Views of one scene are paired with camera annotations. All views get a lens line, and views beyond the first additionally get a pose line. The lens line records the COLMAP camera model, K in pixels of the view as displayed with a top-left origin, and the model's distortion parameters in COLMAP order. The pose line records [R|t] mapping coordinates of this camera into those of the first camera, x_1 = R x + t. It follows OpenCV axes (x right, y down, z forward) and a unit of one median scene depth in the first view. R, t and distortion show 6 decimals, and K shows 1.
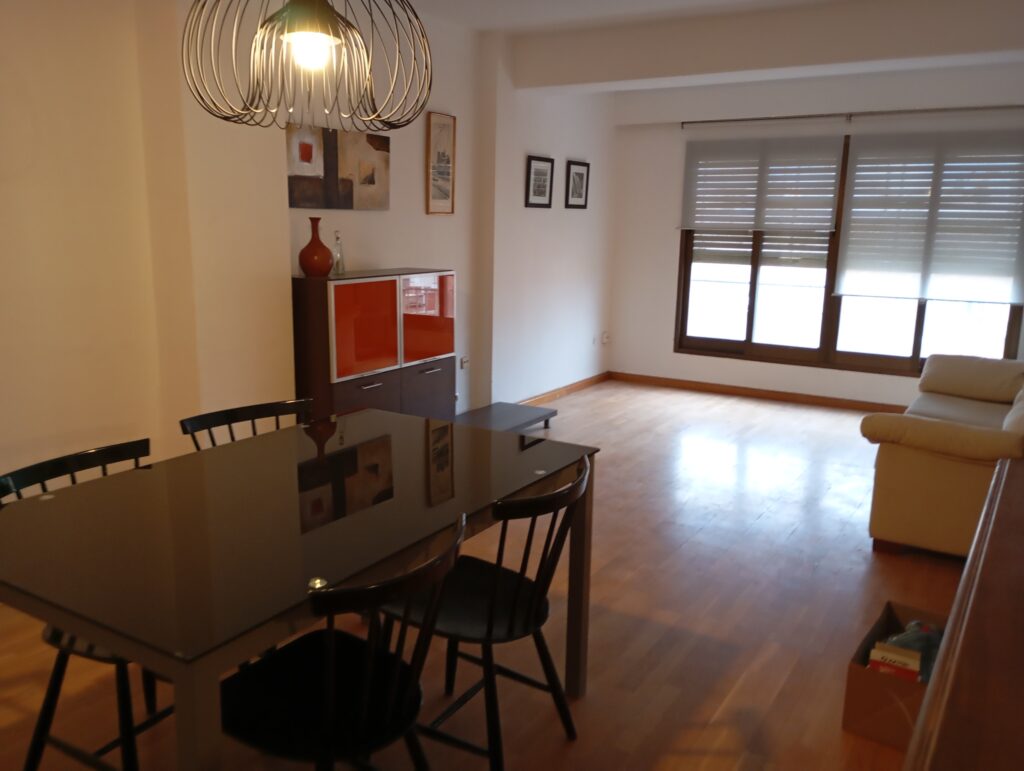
lens RADIAL K [[846.2, 0, 512.0], [0, 846.2, 385.5], [0, 0, 1]] dist [0.049248, 0.001145]
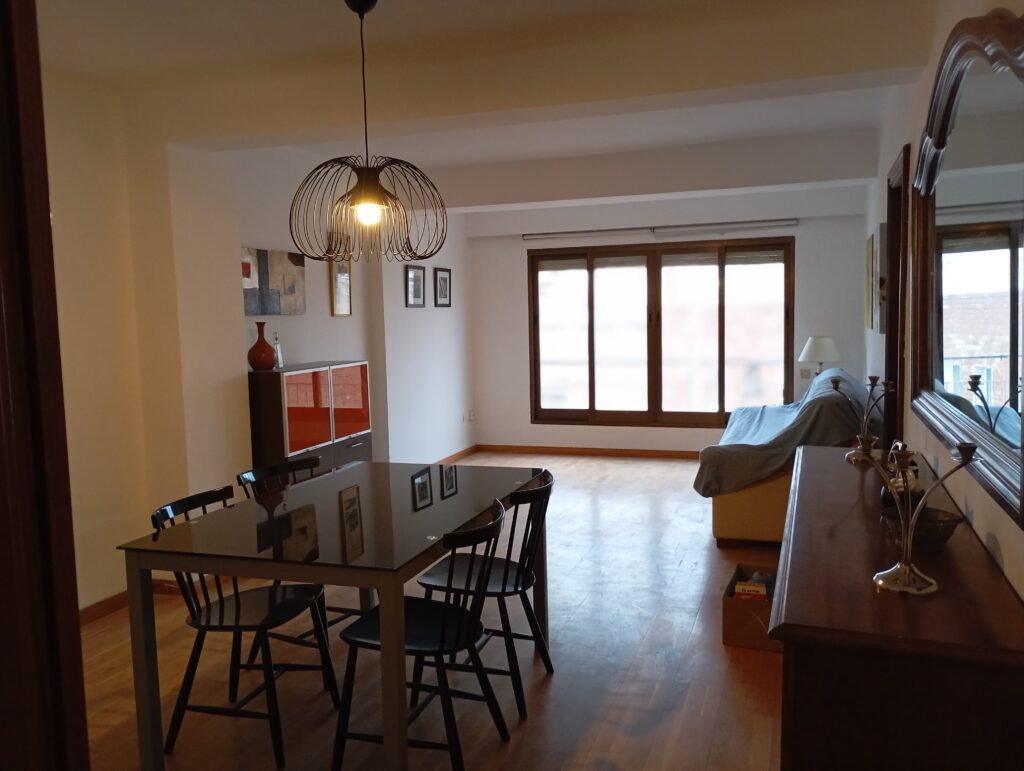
lens RADIAL K [[838.0, 0, 512.0], [0, 838.0, 385.5], [0, 0, 1]] dist [0.112460, -0.000549]
pose [[0.974008, -0.060178, 0.218373, -0.135367], [0.084129, 0.991212, -0.102085, 0.039303], [-0.210311, 0.117803, 0.970511, -0.205832]]
